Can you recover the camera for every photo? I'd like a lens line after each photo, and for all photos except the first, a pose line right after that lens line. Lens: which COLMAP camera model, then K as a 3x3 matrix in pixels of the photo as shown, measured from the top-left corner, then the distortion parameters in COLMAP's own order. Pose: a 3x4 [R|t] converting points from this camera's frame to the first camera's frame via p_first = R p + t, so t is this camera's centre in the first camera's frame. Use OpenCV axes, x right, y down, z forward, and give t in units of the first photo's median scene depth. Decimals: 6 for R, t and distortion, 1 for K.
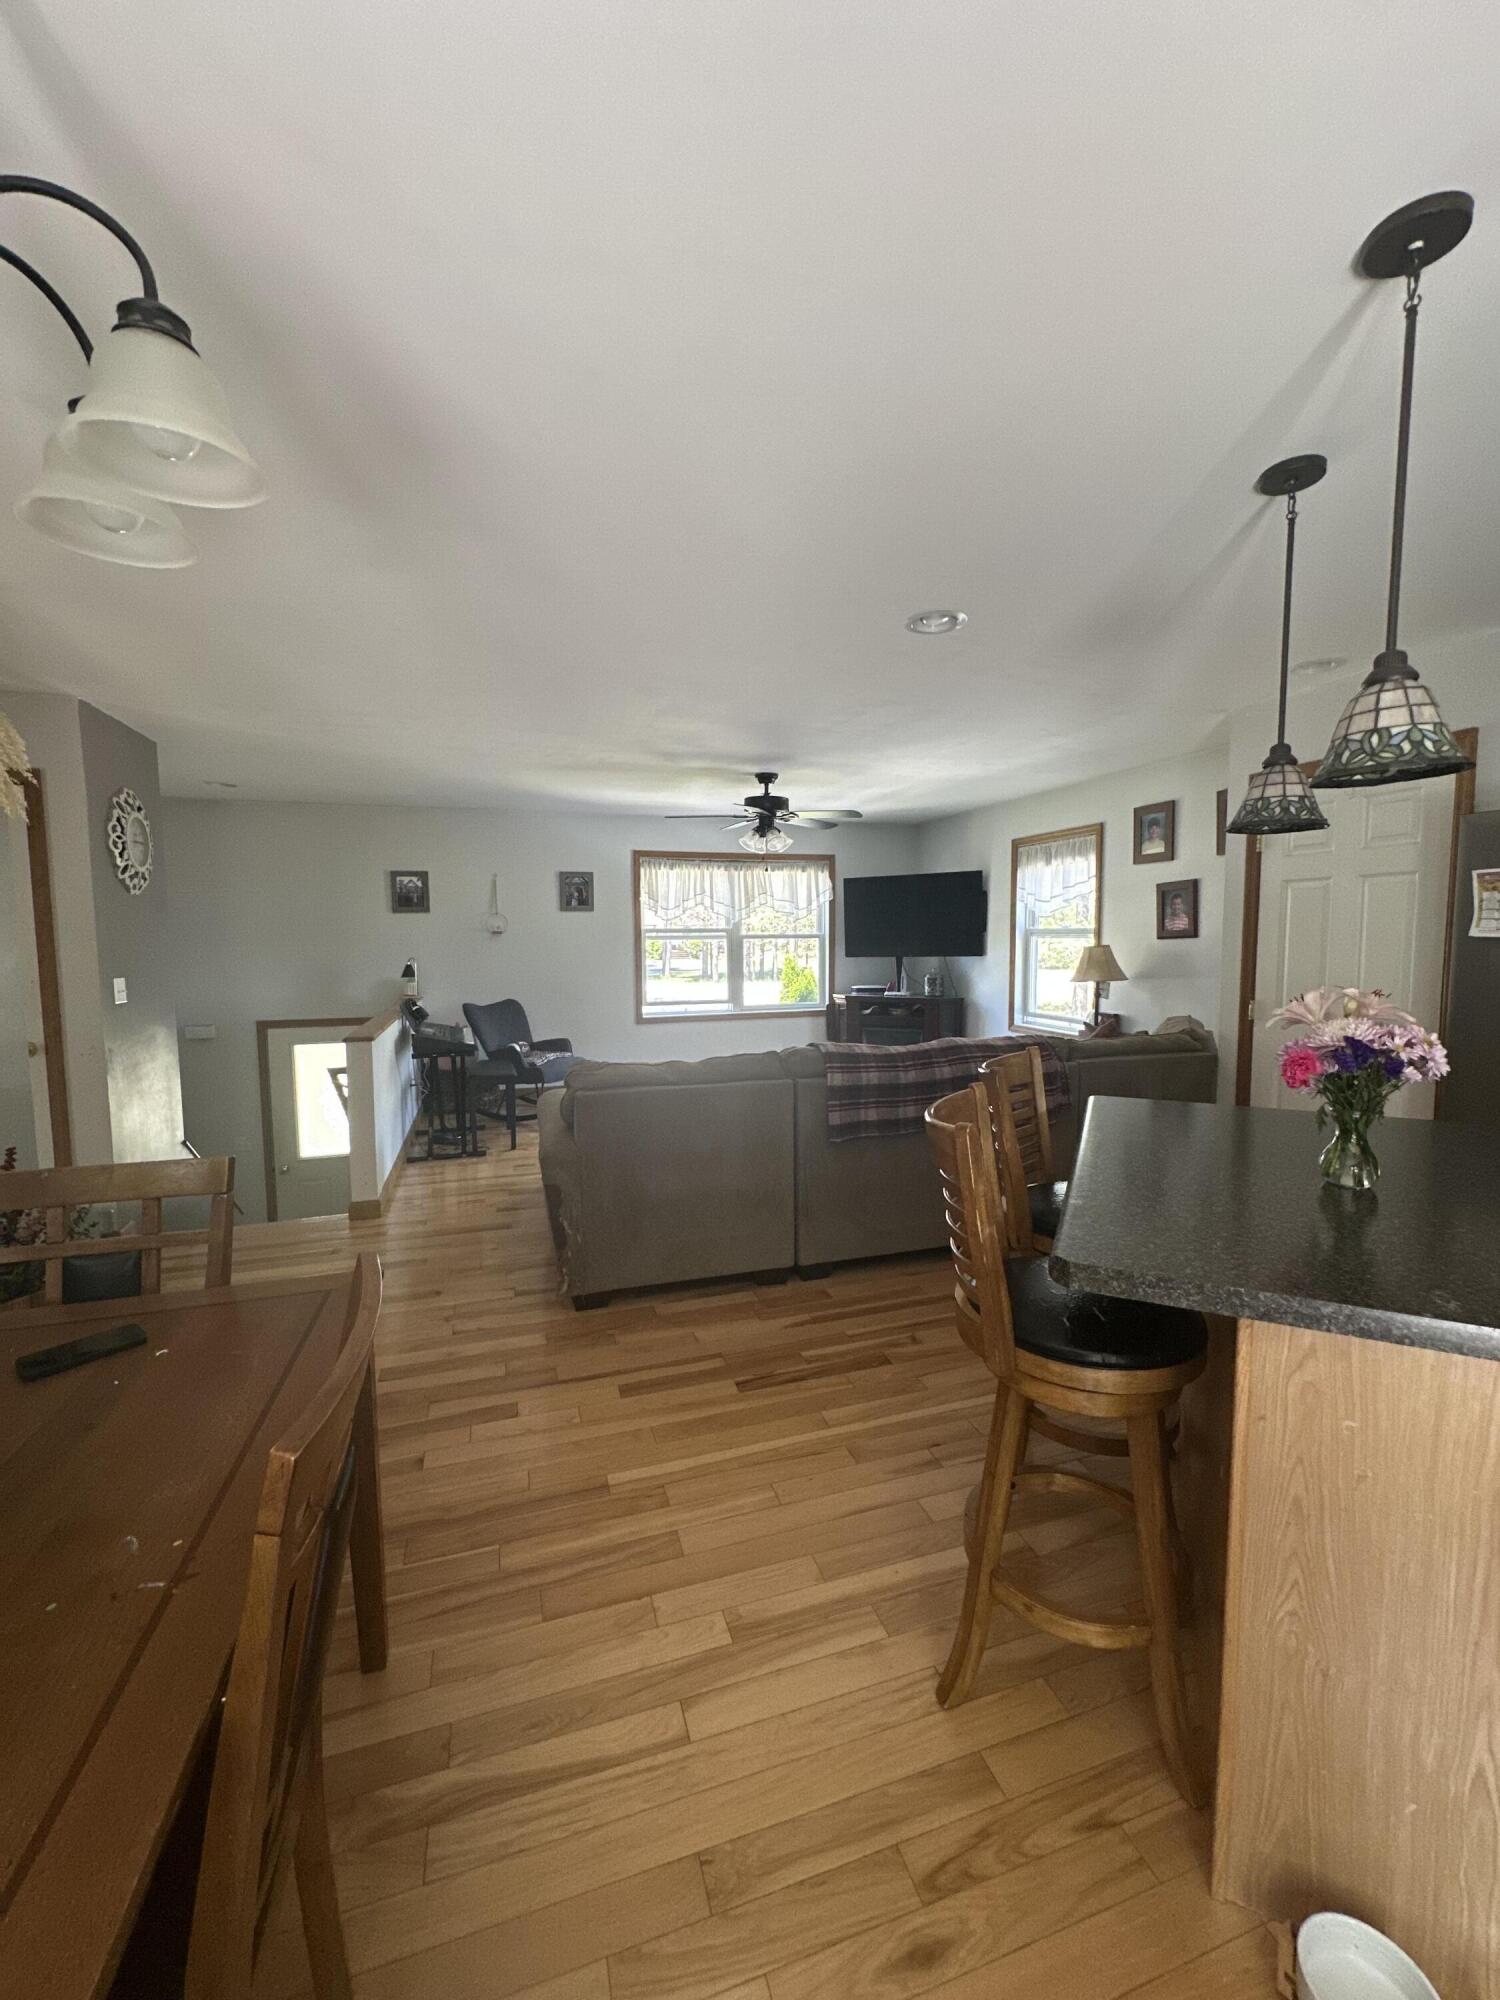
lens RADIAL K [[813.0, 0, 750.0], [0, 813.0, 1000.0], [0, 0, 1]] dist [-0.000155, 0.000084]
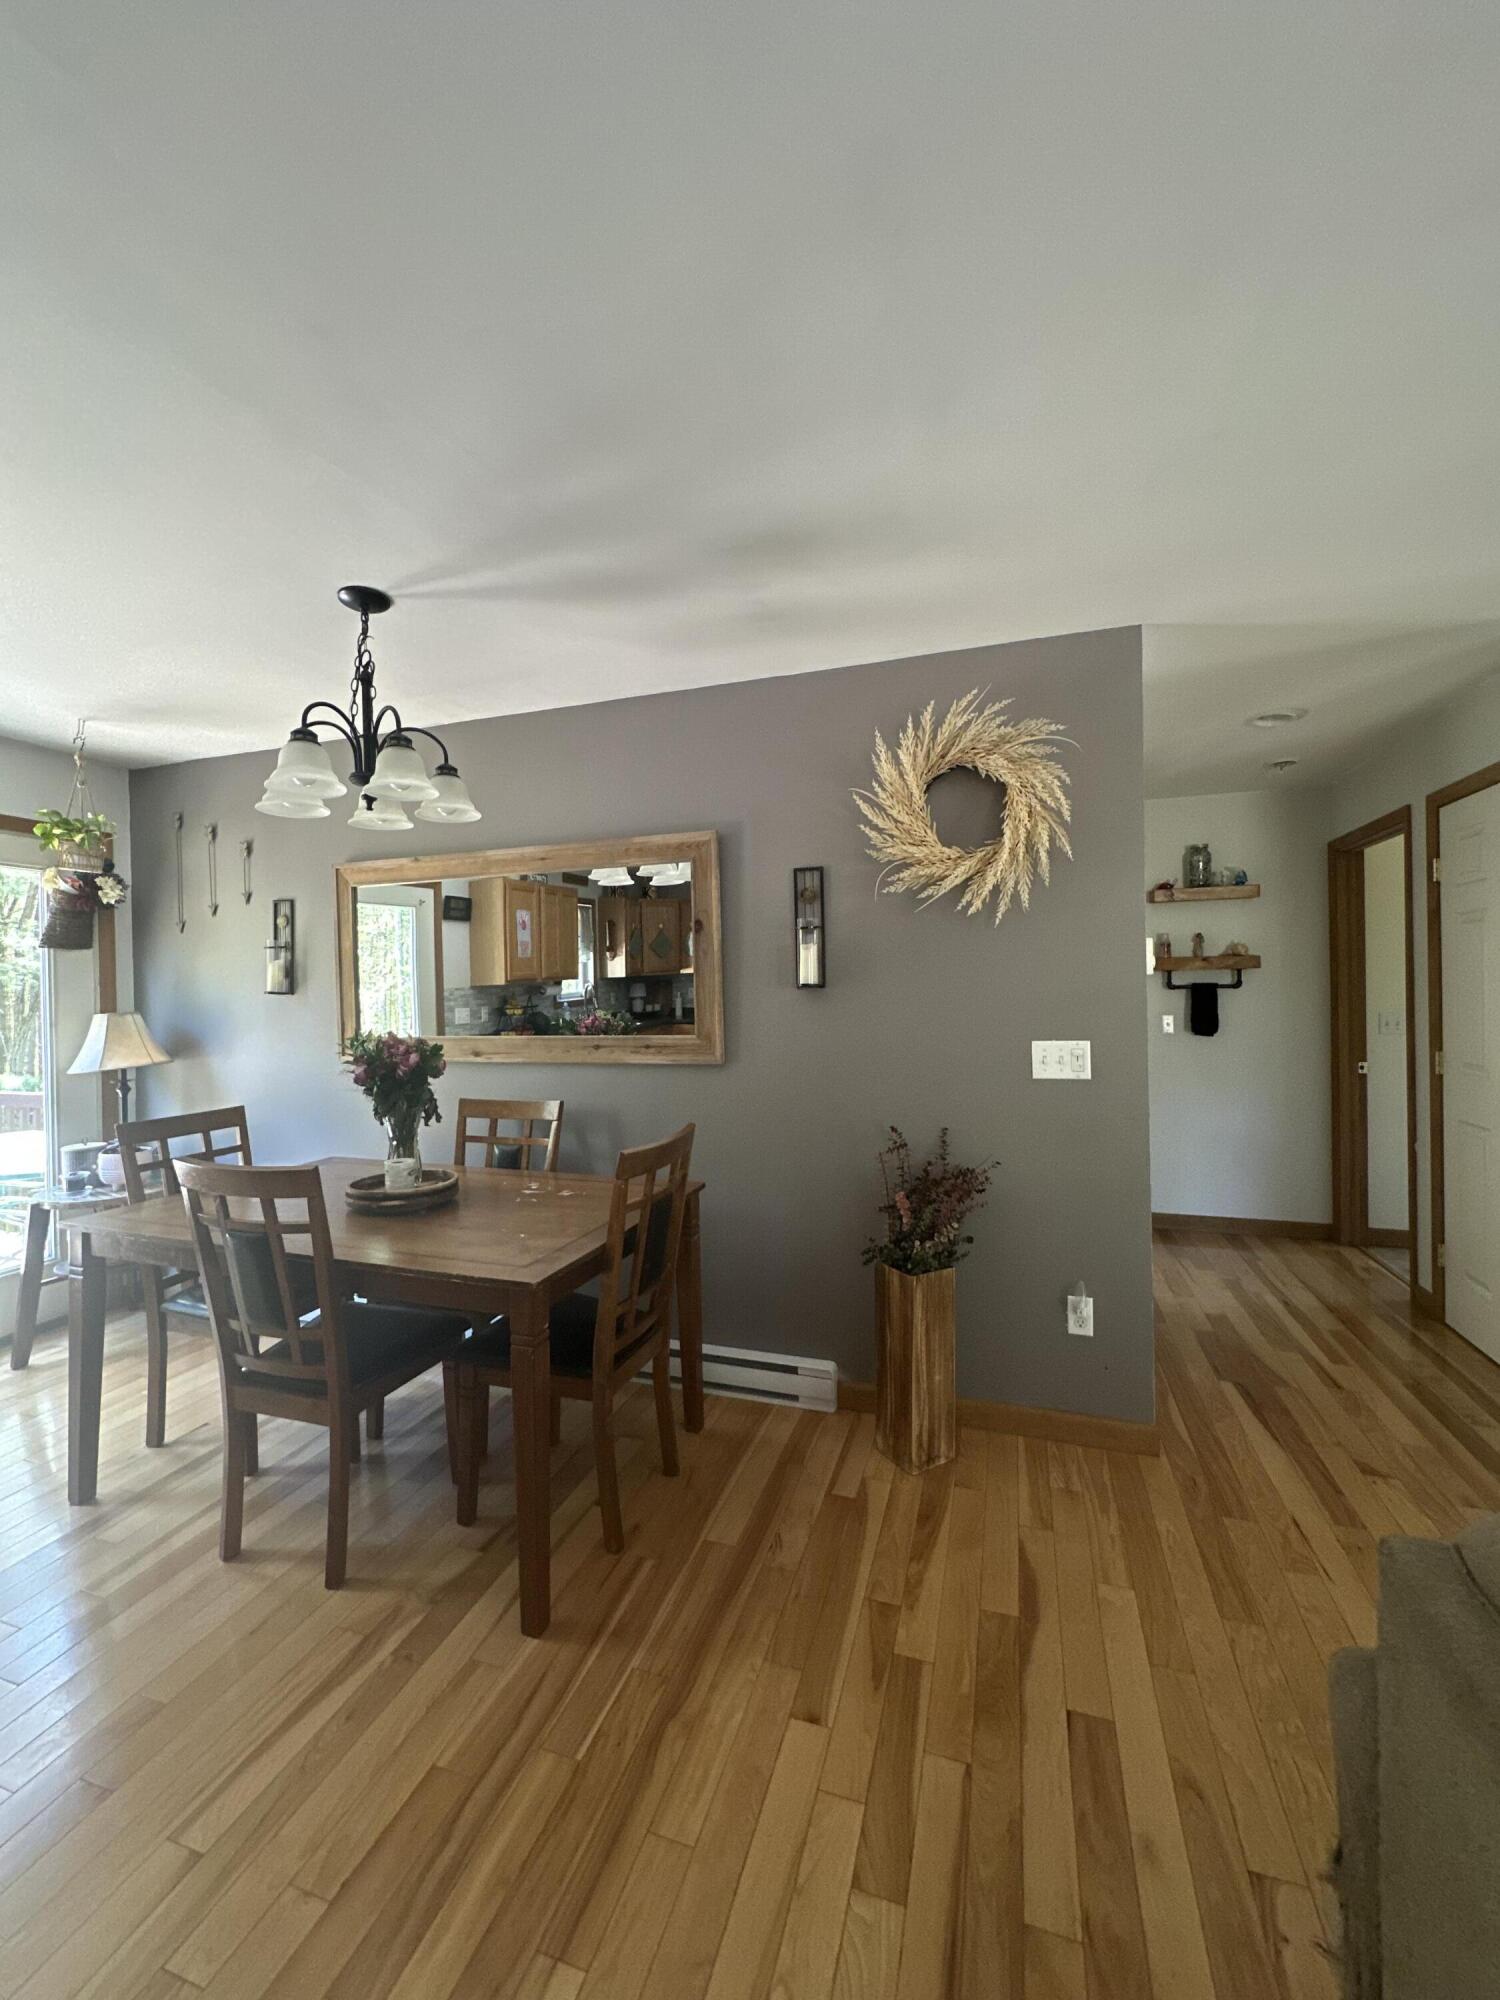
lens RADIAL K [[798.4, 0, 752.3], [0, 798.4, 998.8], [0, 0, 1]] dist [-0.000532, 0.000307]
pose [[-0.585400, 0.020785, -0.810478, 0.097234], [-0.046699, 0.997147, 0.059302, -0.050673], [0.809398, 0.072564, -0.582760, 0.763032]]
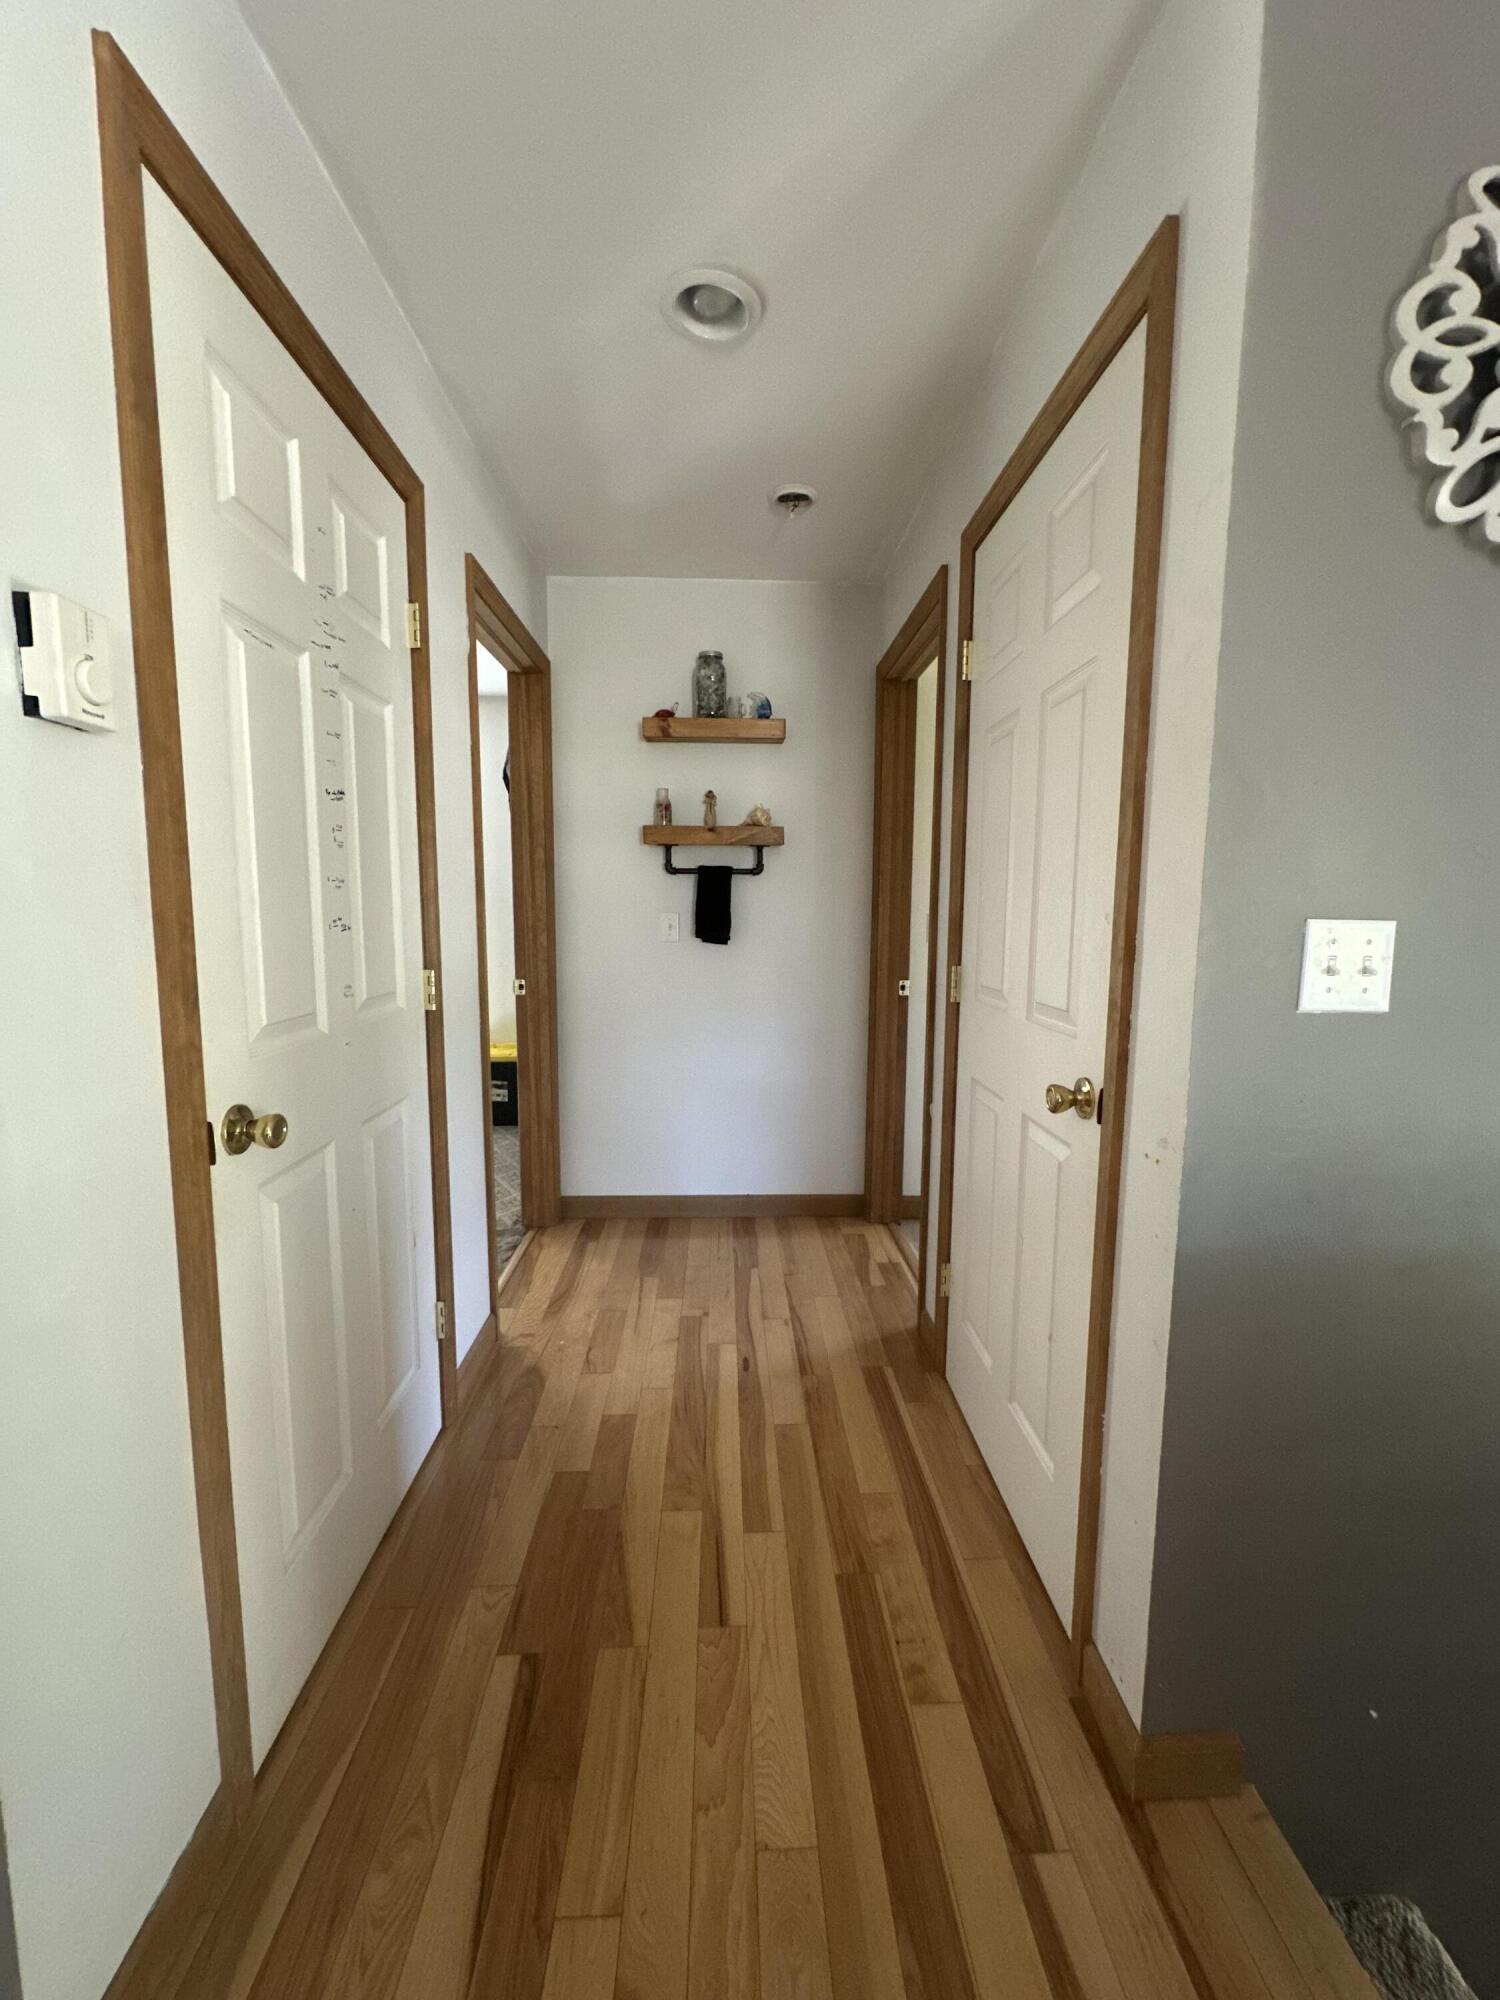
lens RADIAL K [[798.4, 0, 752.3], [0, 798.4, 998.8], [0, 0, 1]] dist [-0.000532, 0.000307]
pose [[-0.267717, 0.117513, -0.956304, -0.463699], [-0.084915, 0.985794, 0.144909, -0.023129], [0.959748, 0.120000, -0.253936, 0.868399]]
